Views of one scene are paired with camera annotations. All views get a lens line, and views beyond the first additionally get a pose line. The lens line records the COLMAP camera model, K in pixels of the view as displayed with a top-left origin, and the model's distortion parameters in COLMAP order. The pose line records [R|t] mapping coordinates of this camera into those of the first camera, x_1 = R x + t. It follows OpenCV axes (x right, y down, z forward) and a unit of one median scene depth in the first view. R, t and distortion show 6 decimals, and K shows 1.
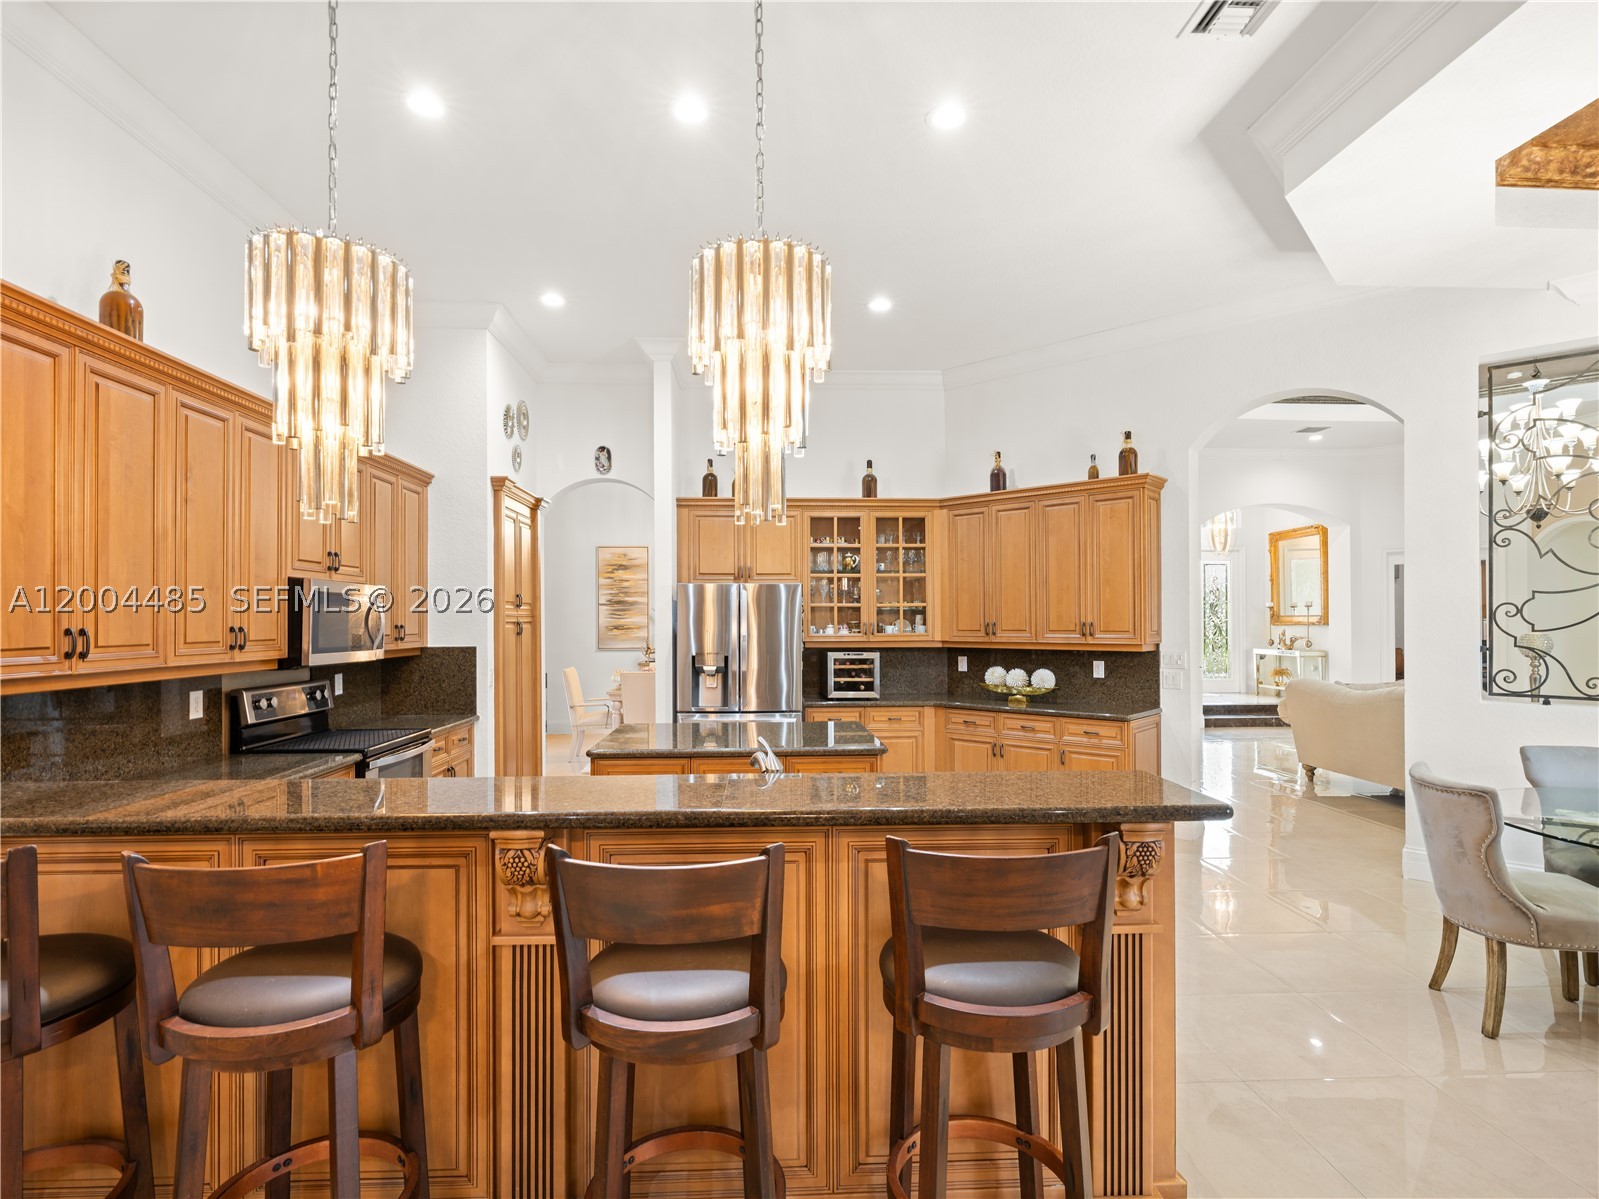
lens RADIAL K [[800.3, 0, 804.0], [0, 800.3, 627.6], [0, 0, 1]] dist [-0.001749, 0.000110]
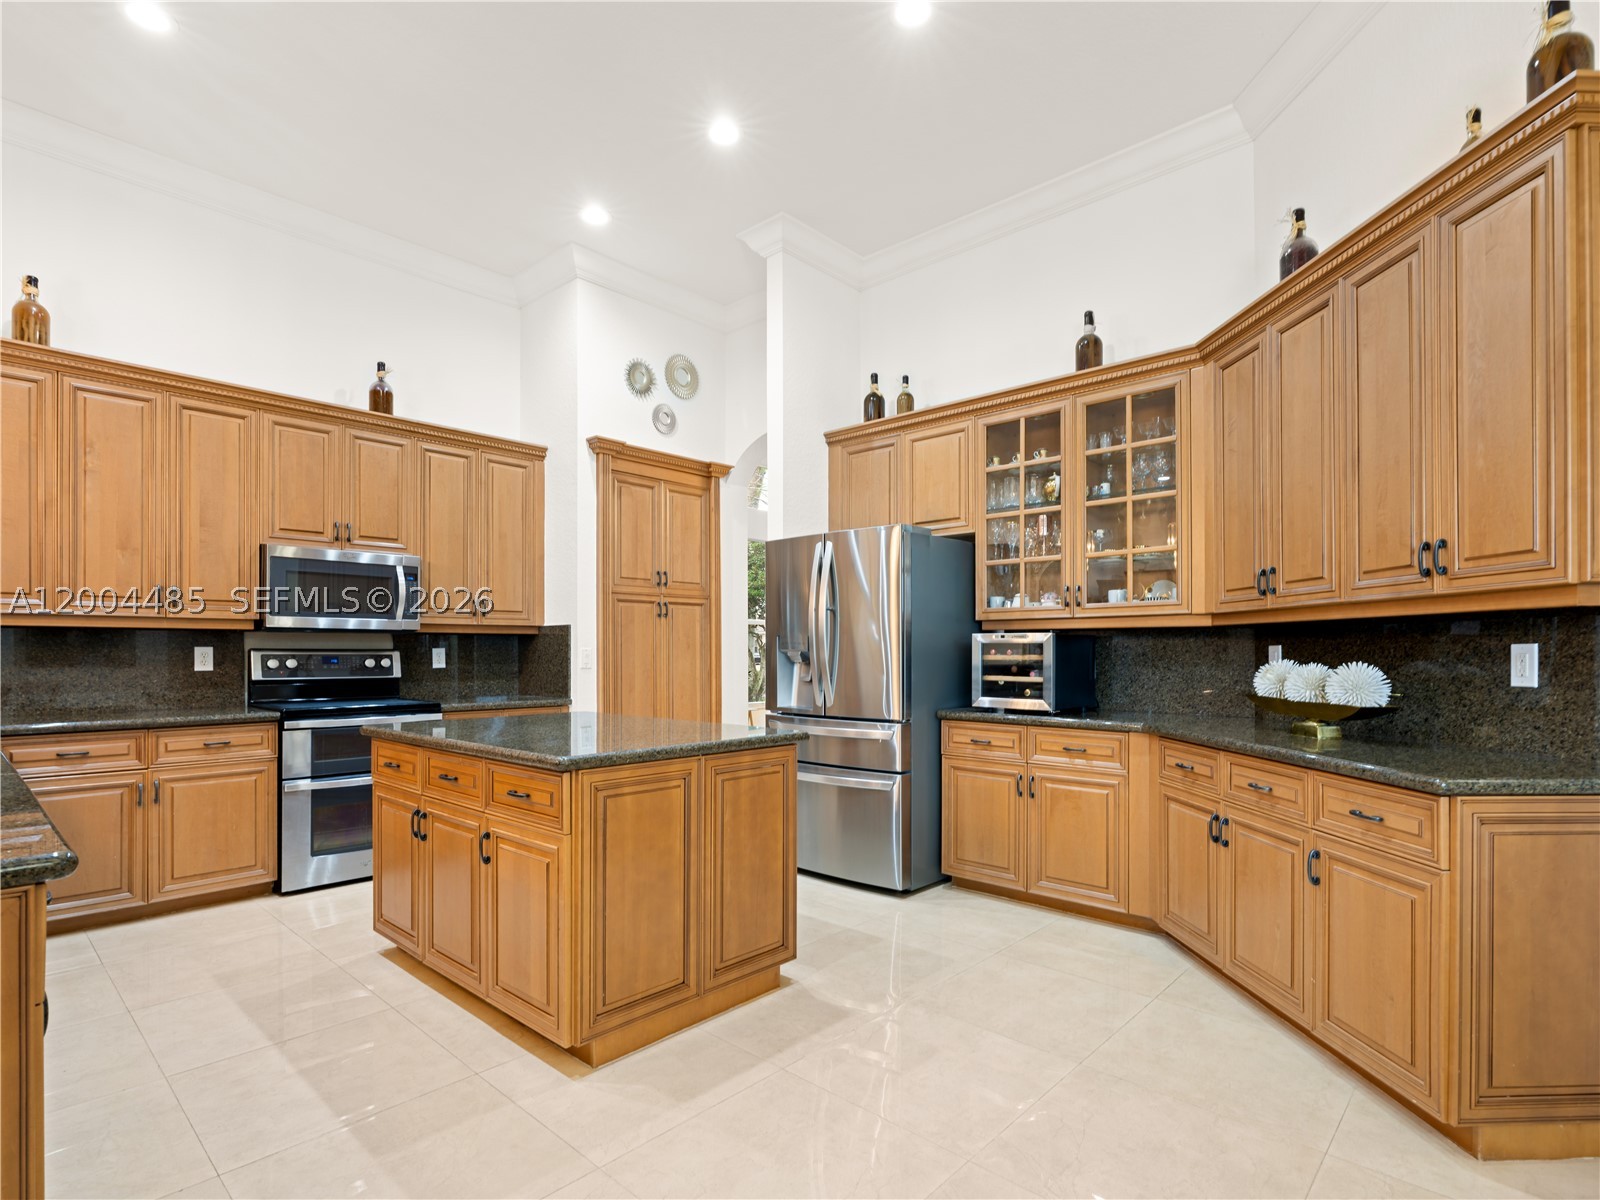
lens RADIAL K [[829.3, 0, 797.8], [0, 829.3, 652.7], [0, 0, 1]] dist [0.001423, 0.000238]
pose [[0.695942, 0.004492, -0.718084, 0.410994], [-0.006869, 0.999976, -0.000402, 0.048585], [0.718065, 0.005212, 0.695957, 0.464409]]
